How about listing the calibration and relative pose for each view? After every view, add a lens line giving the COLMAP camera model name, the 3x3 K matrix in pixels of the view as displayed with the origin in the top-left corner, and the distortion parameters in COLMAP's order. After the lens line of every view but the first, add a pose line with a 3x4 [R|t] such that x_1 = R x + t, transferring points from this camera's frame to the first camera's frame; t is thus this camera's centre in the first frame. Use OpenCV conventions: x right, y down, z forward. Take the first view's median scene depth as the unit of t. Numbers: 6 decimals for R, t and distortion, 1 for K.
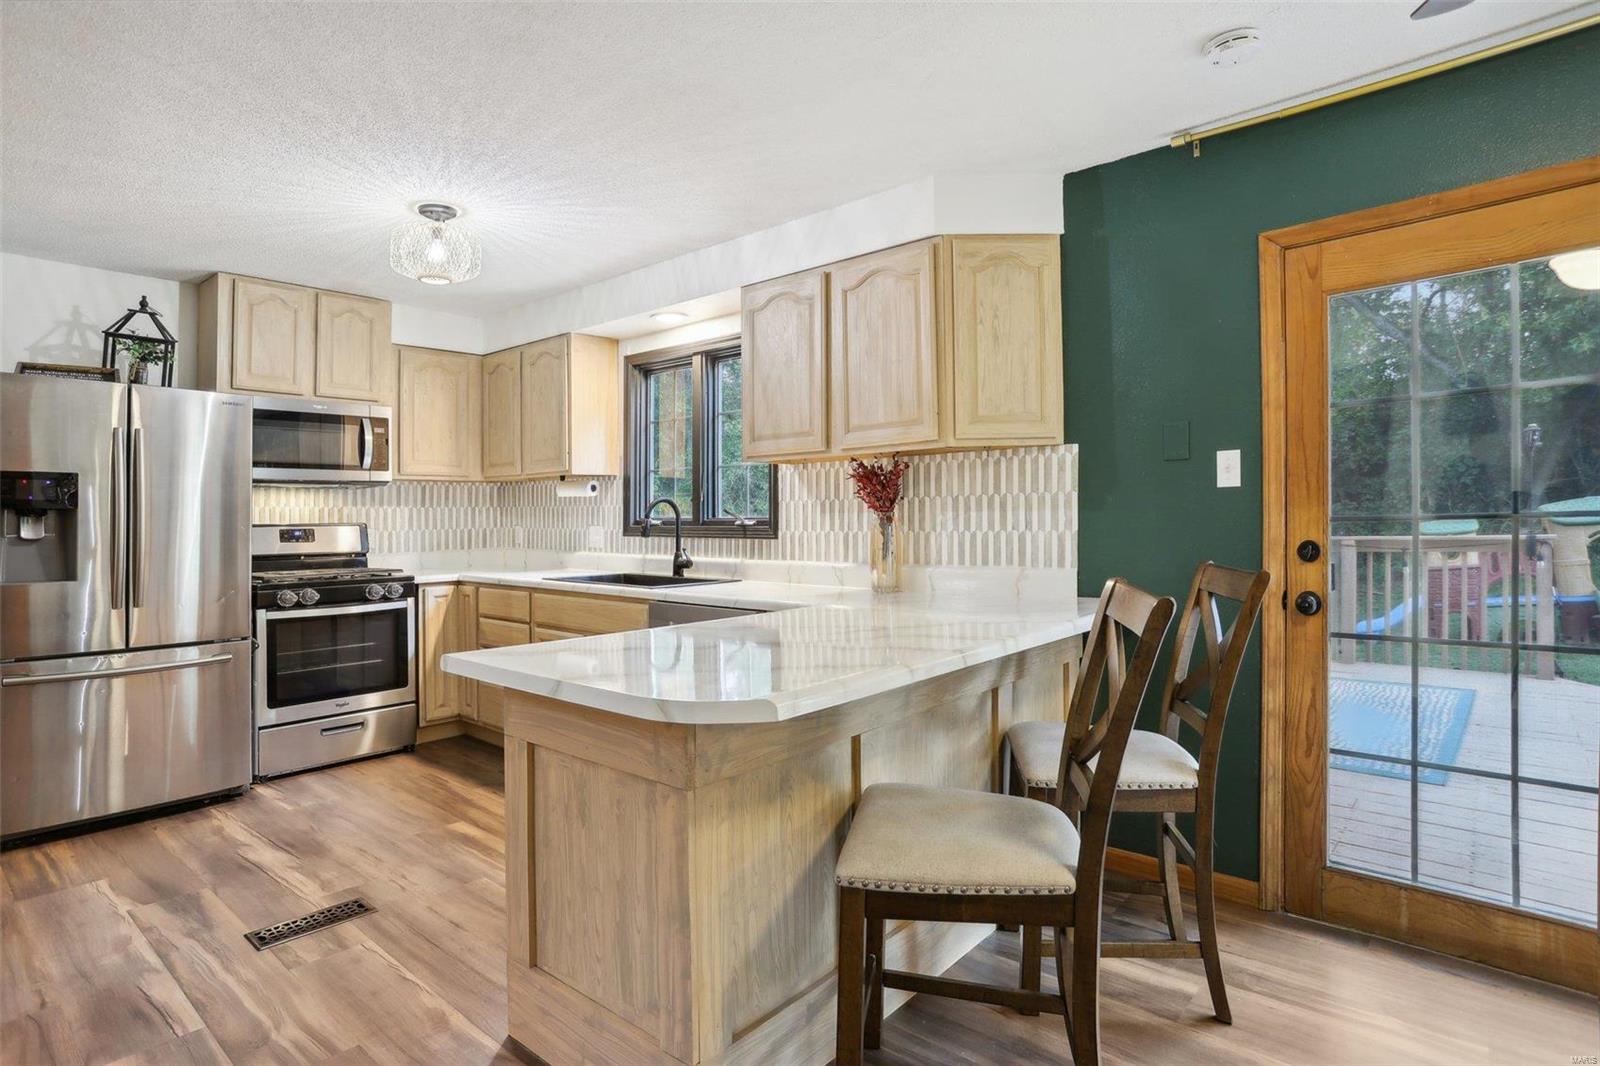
lens RADIAL K [[828.8, 0, 759.9], [0, 828.8, 480.9], [0, 0, 1]] dist [-0.053571, 0.017388]
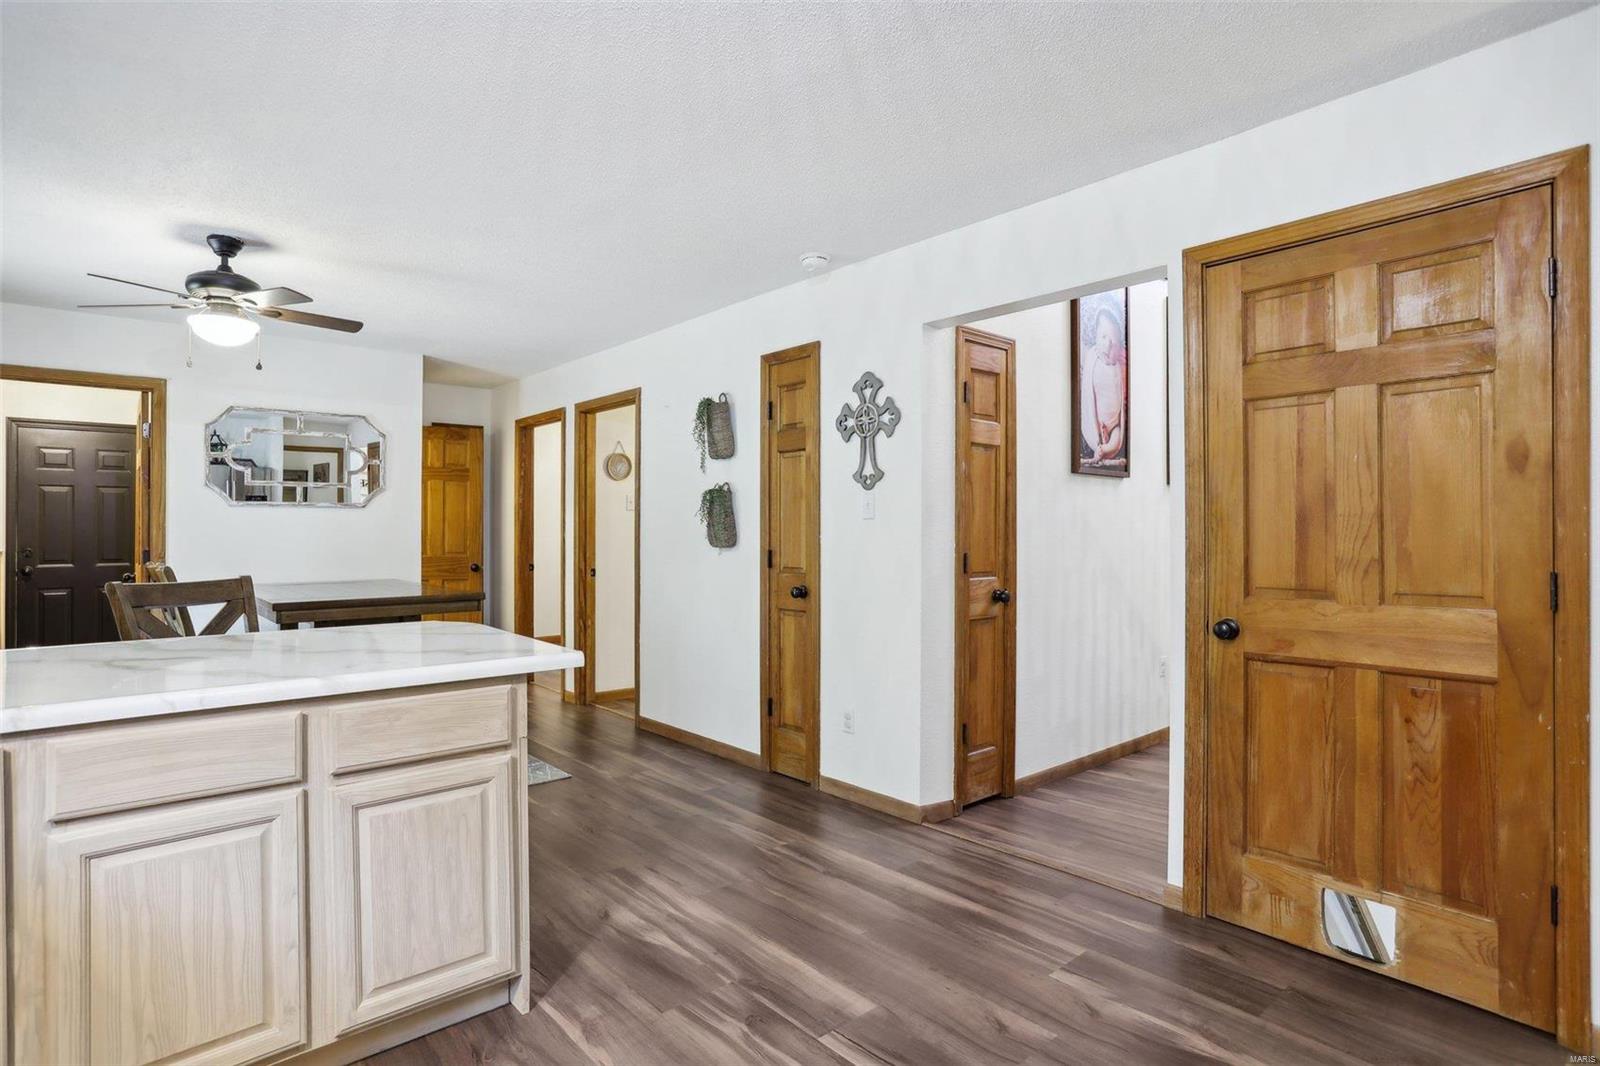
lens RADIAL K [[828.8, 0, 795.5], [0, 828.8, 534.4], [0, 0, 1]] dist [-0.053571, 0.017388]
pose [[-0.993052, 0.008721, 0.117351, -0.413416], [0.003982, 0.999169, -0.040556, 0.045954], [-0.117607, -0.039807, -0.992262, 1.068805]]
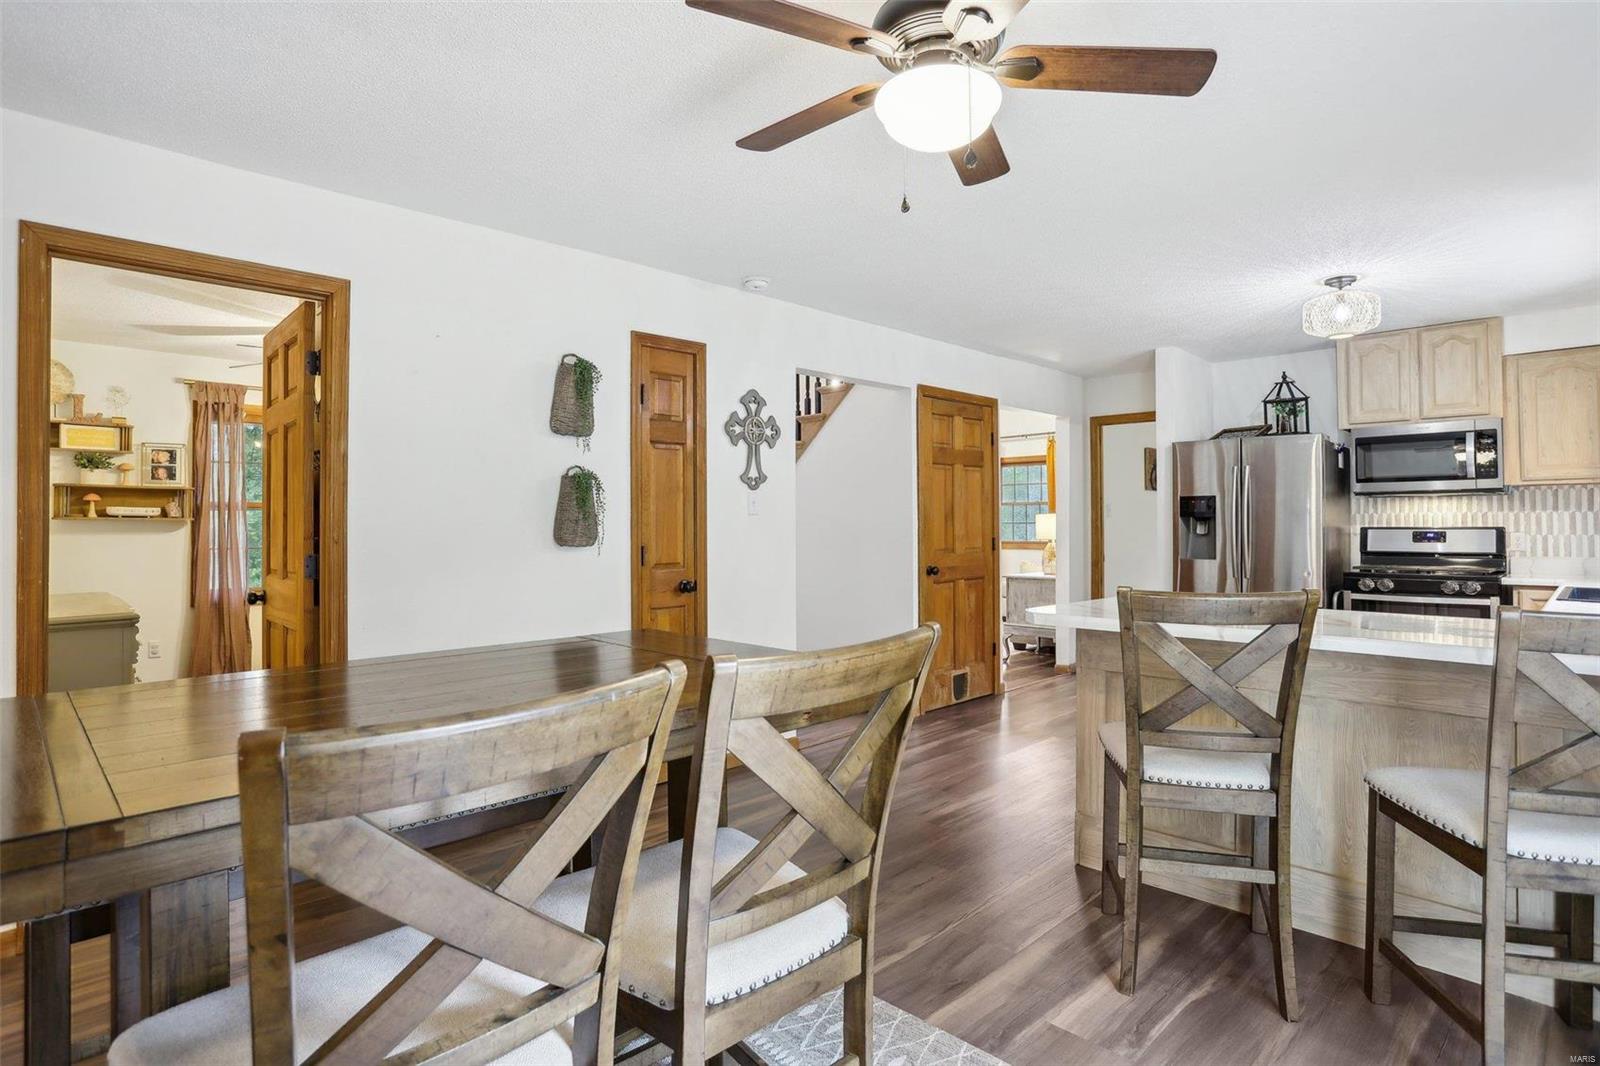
lens RADIAL K [[828.8, 0, 809.8], [0, 828.8, 513.2], [0, 0, 1]] dist [-0.053571, 0.017388]
pose [[-0.047651, -0.000879, -0.998864, 0.792937], [0.048057, 0.998840, -0.003172, -0.008105], [0.997707, -0.048154, -0.047554, 0.194674]]
